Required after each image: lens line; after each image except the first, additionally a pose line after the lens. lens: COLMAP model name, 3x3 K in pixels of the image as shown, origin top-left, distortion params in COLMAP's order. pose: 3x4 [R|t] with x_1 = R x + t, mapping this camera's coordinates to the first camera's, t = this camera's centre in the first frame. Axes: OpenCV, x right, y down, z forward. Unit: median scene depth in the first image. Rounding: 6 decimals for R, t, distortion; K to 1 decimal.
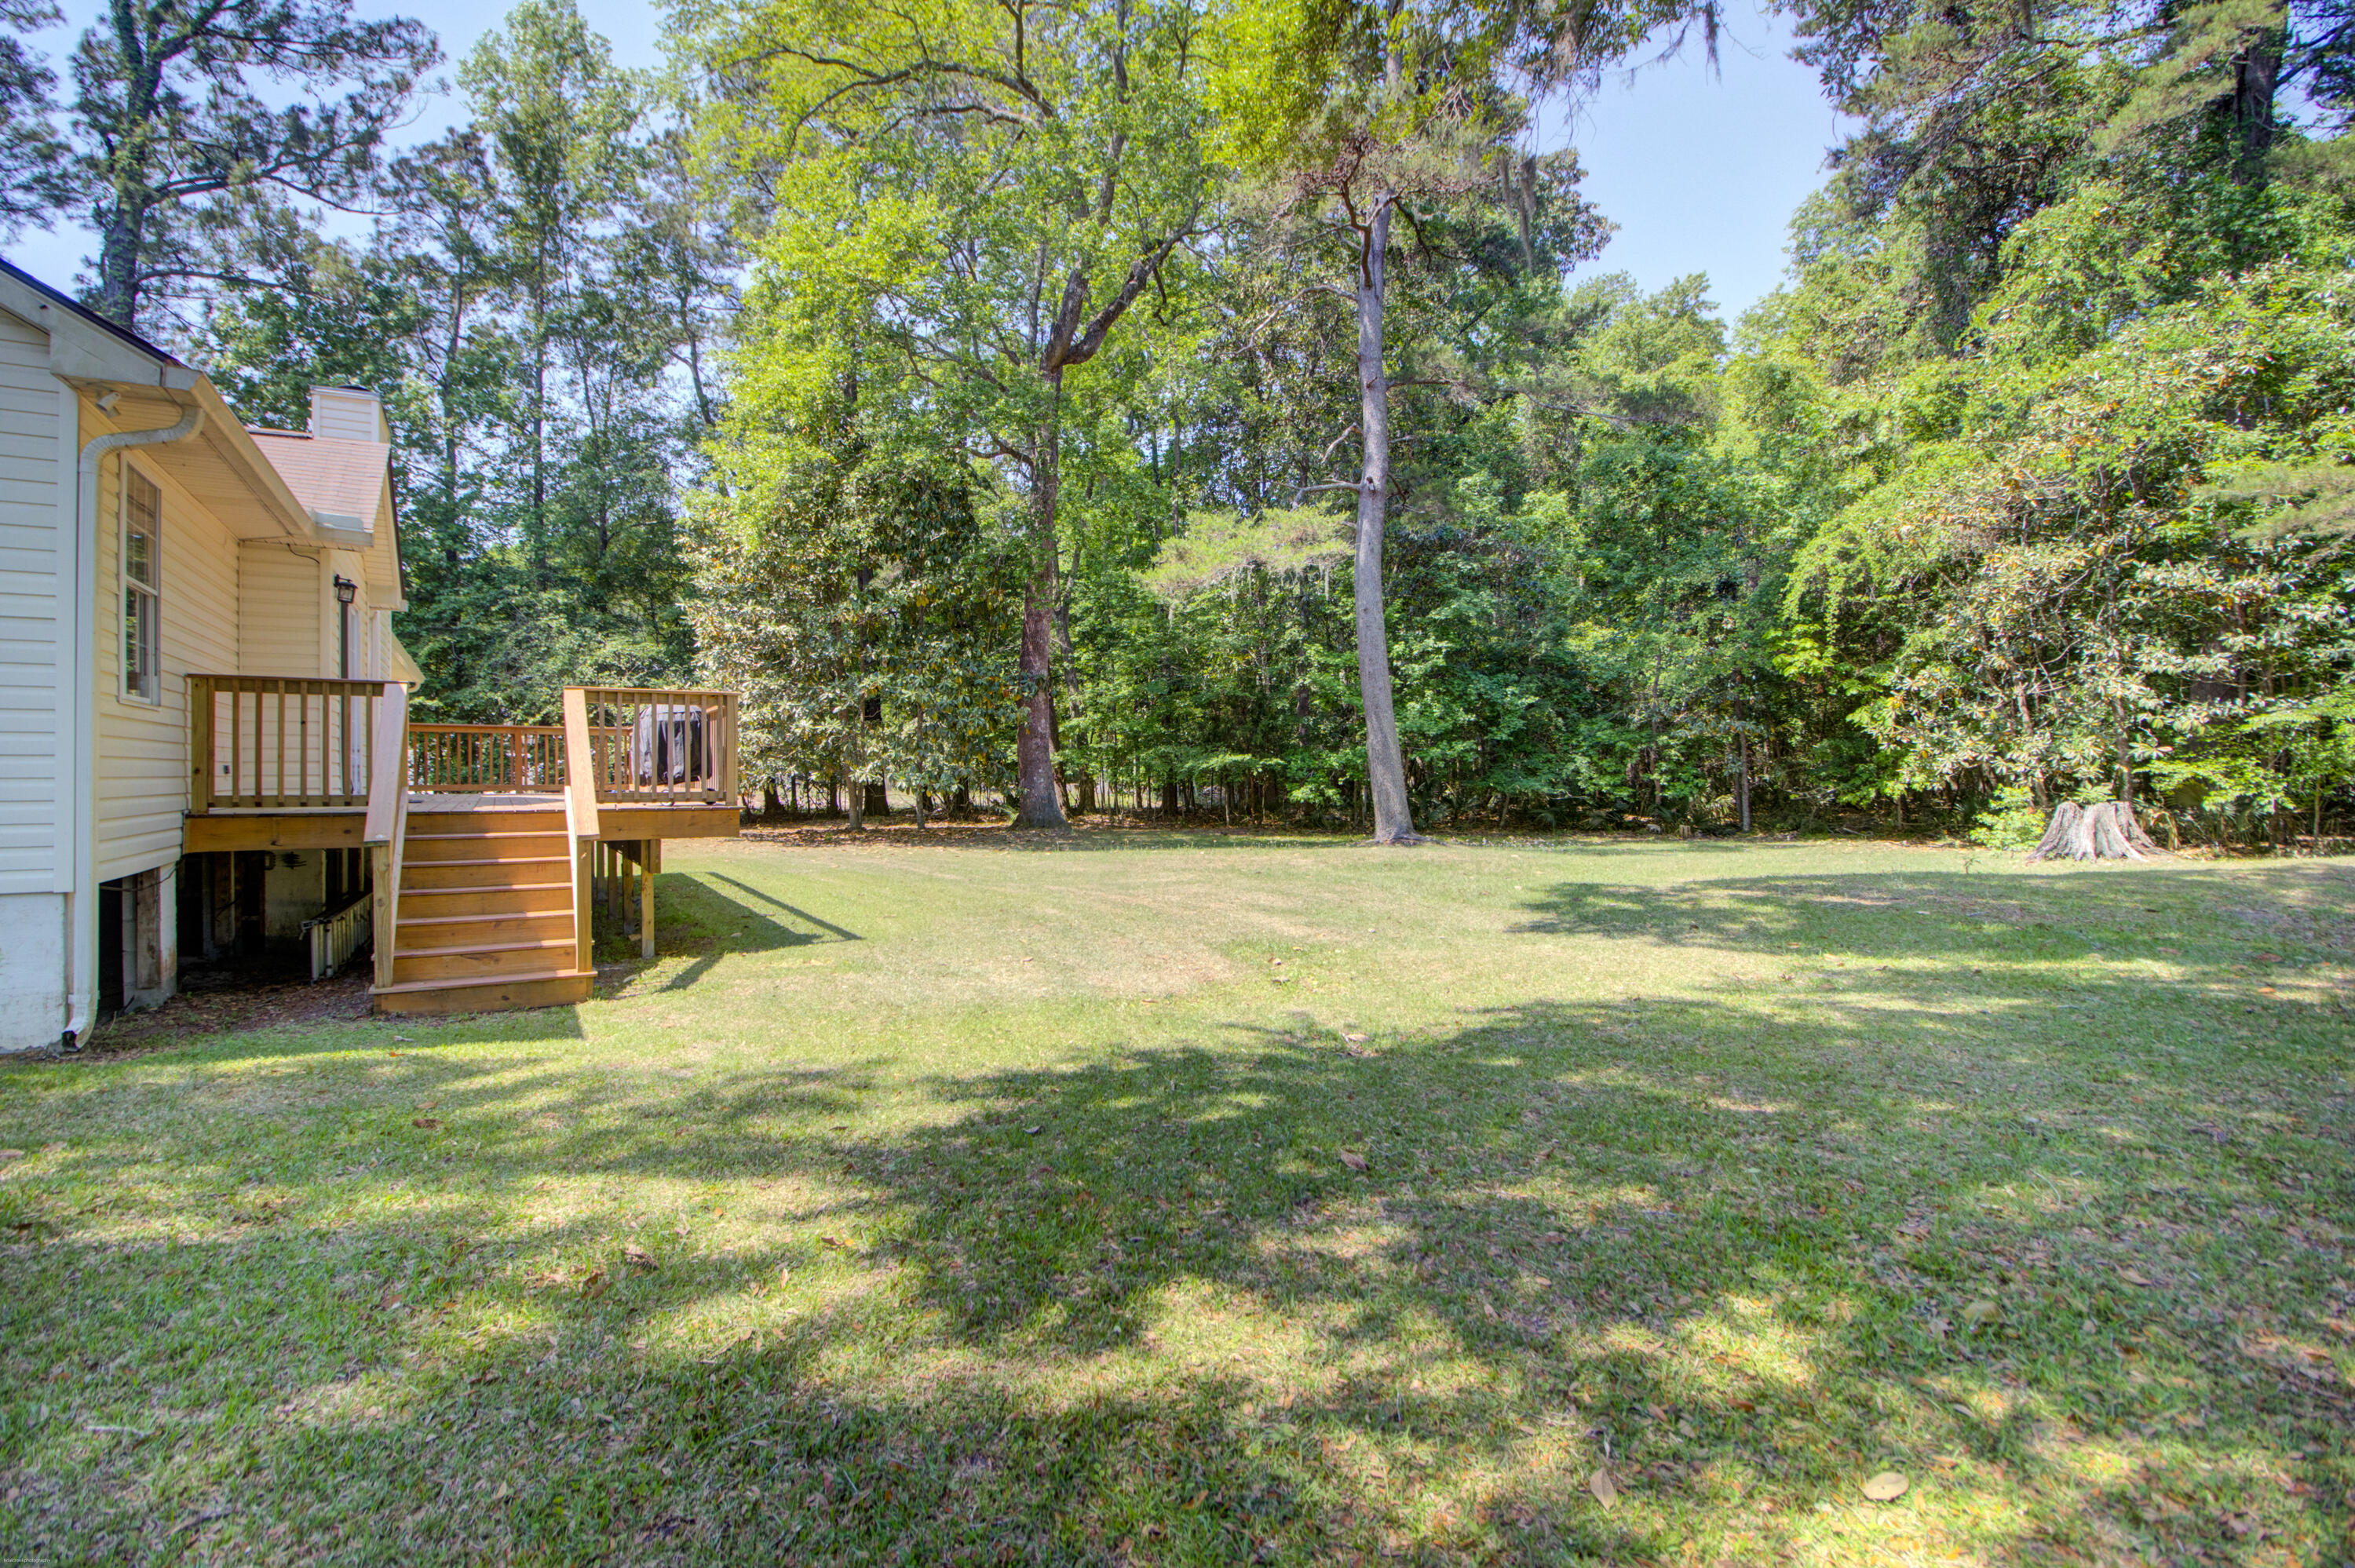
lens RADIAL K [[1089.0, 0, 1177.5], [0, 1089.0, 775.5], [0, 0, 1]] dist [0.001508, -0.016174]
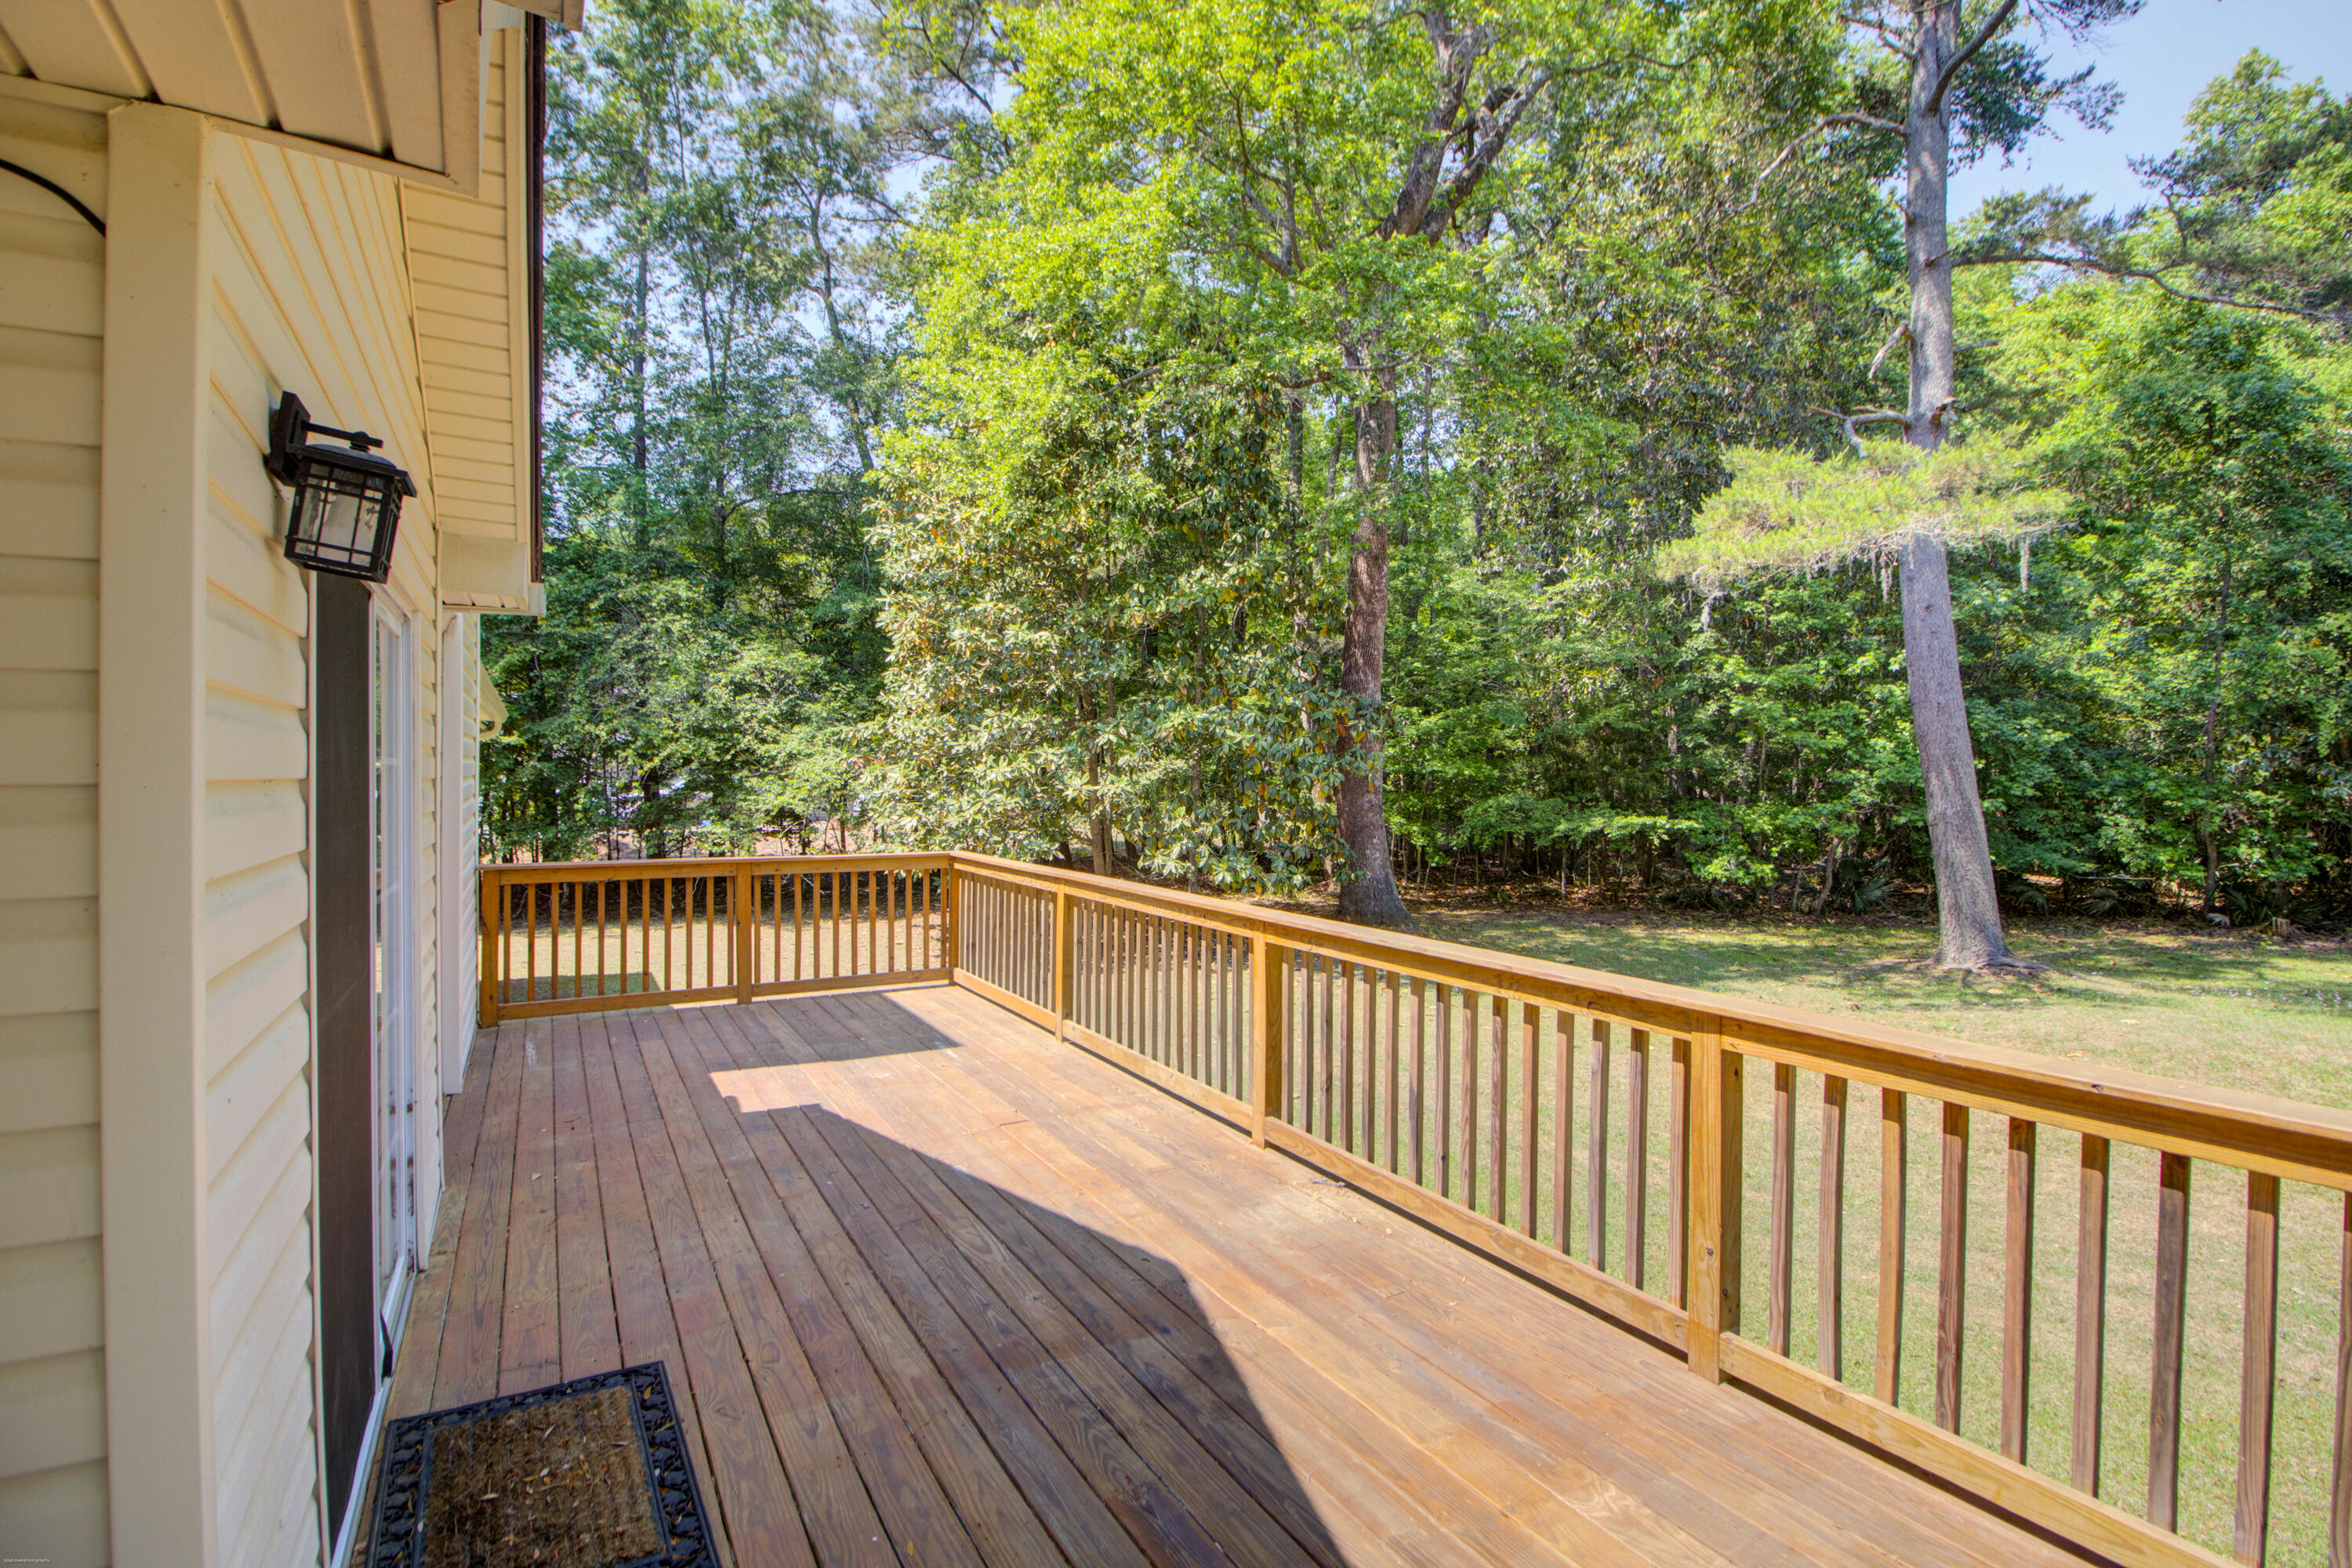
lens RADIAL K [[1110.4, 0, 1177.2], [0, 1110.4, 767.4], [0, 0, 1]] dist [-0.005211, -0.000747]
pose [[0.999296, 0.004709, -0.037220, -0.213348], [-0.004953, 0.999967, -0.006470, -0.043566], [0.037188, 0.006649, 0.999286, 0.281408]]
